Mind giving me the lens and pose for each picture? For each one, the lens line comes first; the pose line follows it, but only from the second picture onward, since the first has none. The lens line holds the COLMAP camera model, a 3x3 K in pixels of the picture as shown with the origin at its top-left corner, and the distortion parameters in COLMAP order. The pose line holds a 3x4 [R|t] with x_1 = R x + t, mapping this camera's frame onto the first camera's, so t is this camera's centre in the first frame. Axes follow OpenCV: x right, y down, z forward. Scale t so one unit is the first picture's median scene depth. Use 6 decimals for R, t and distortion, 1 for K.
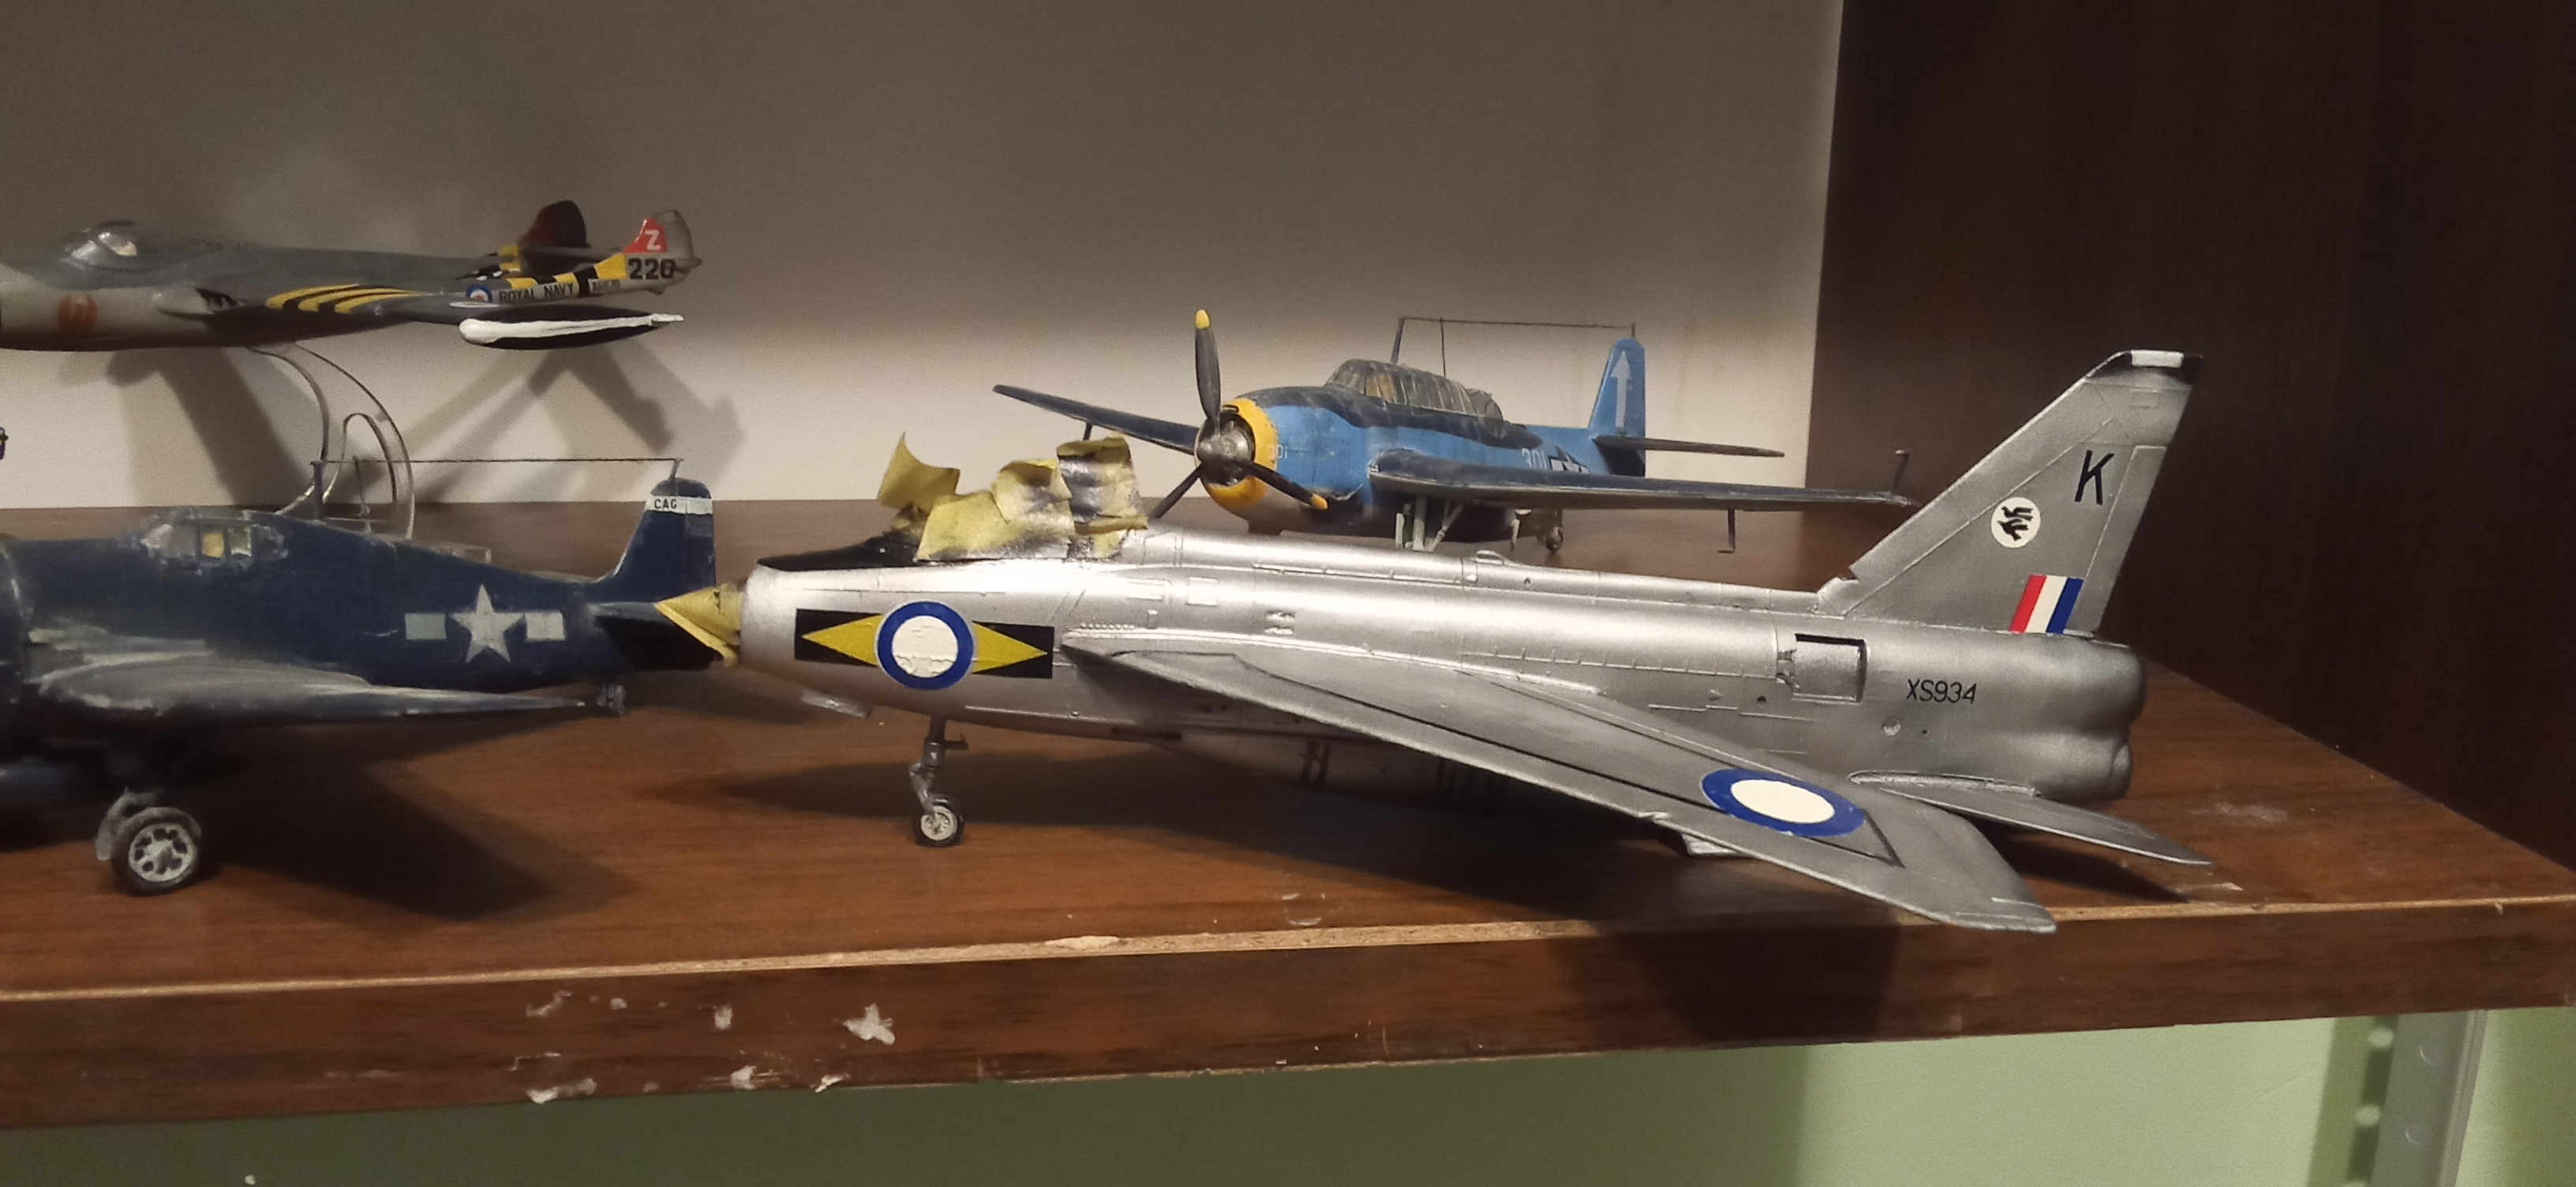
lens RADIAL K [[2187.6, 0, 1299.2], [0, 2187.6, 584.2], [0, 0, 1]] dist [0.087855, -0.193531]
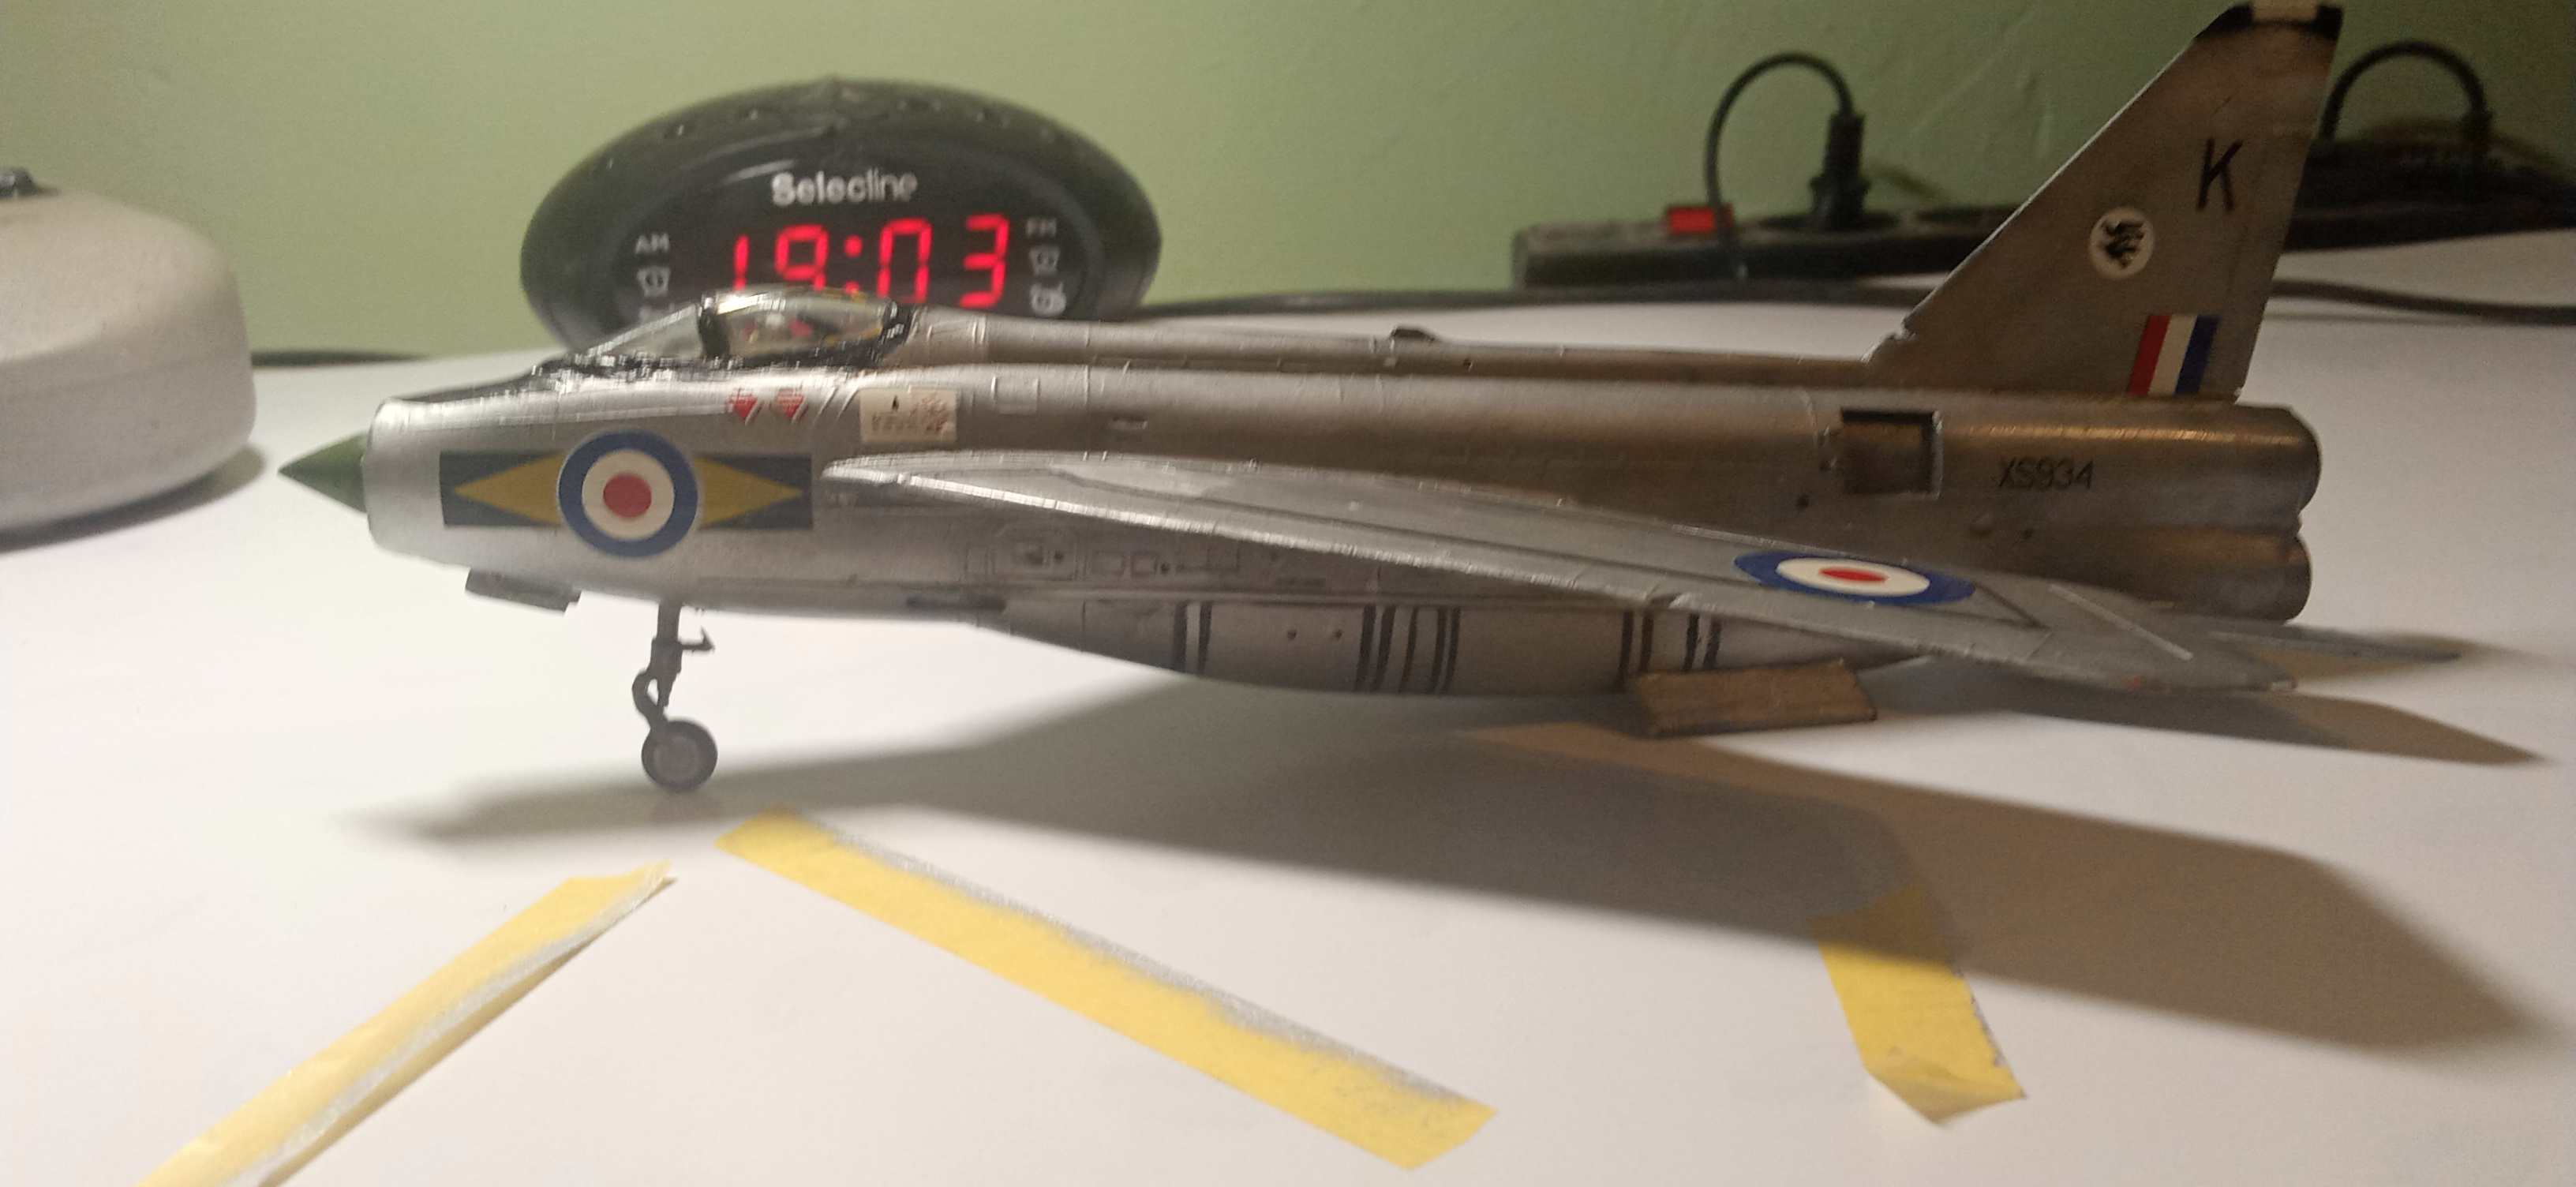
lens RADIAL K [[2187.6, 0, 1291.6], [0, 2187.6, 604.9], [0, 0, 1]] dist [0.087855, -0.193531]
pose [[0.997135, -0.074745, 0.011632, 0.031357], [0.075468, 0.993473, -0.085530, 0.135438], [-0.005163, 0.086163, 0.996268, 0.279420]]
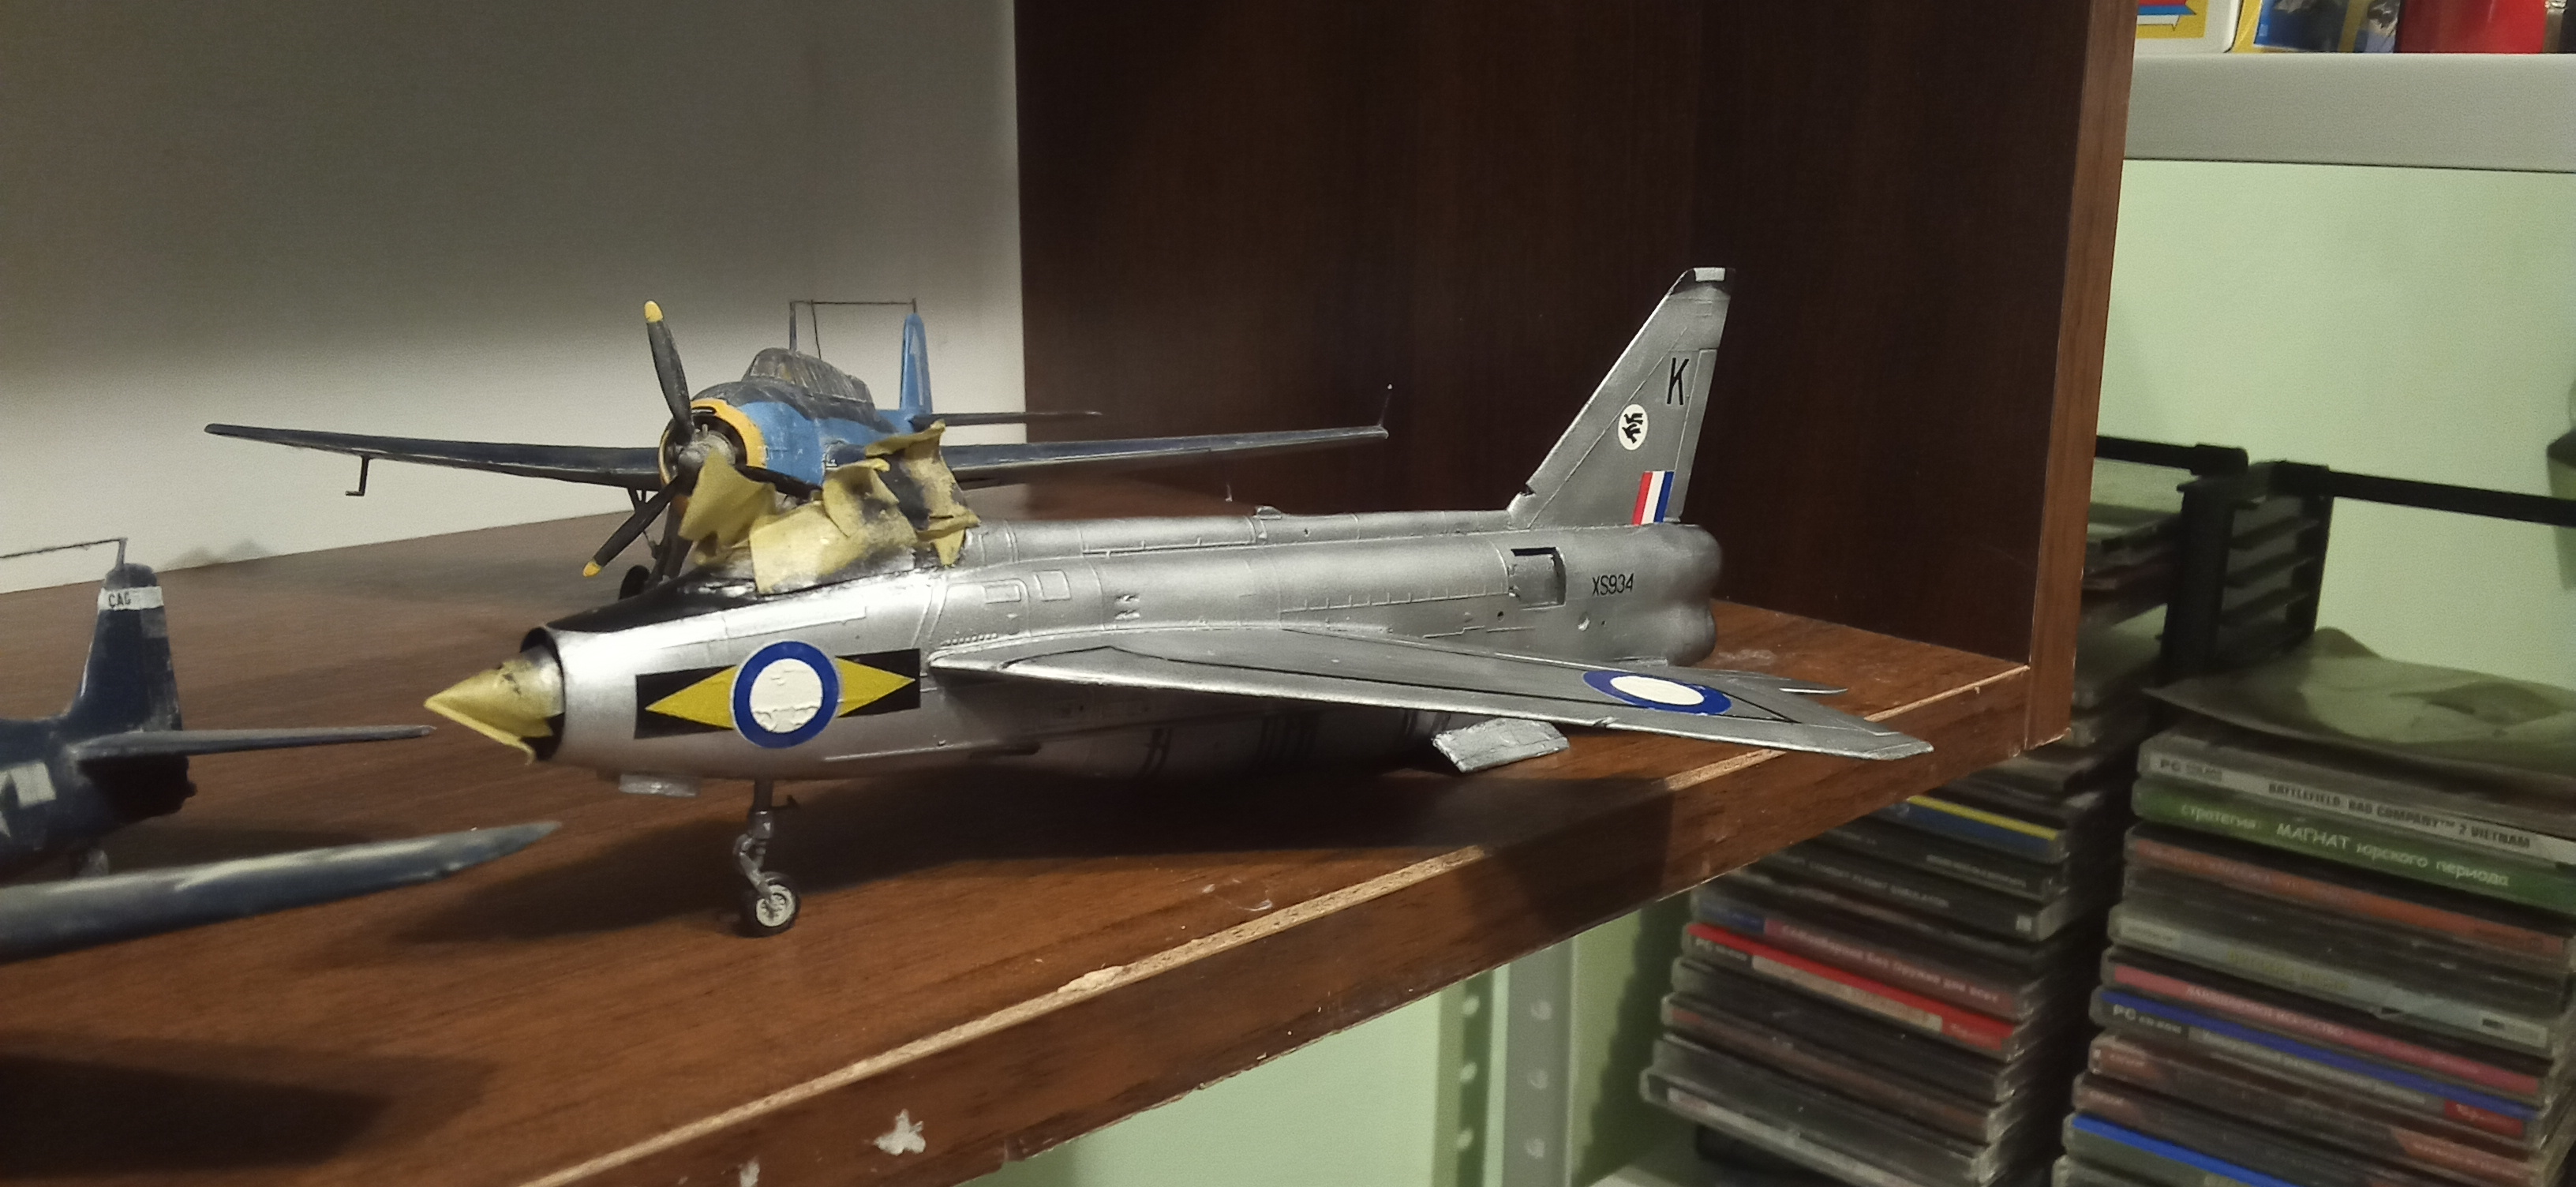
lens RADIAL K [[2187.6, 0, 1299.4], [0, 2187.6, 579.7], [0, 0, 1]] dist [0.087855, -0.193531]
pose [[0.806646, -0.139076, 0.574439, -0.470713], [0.139713, 0.989244, 0.043314, -0.023498], [-0.574285, 0.045317, 0.817400, 0.187795]]
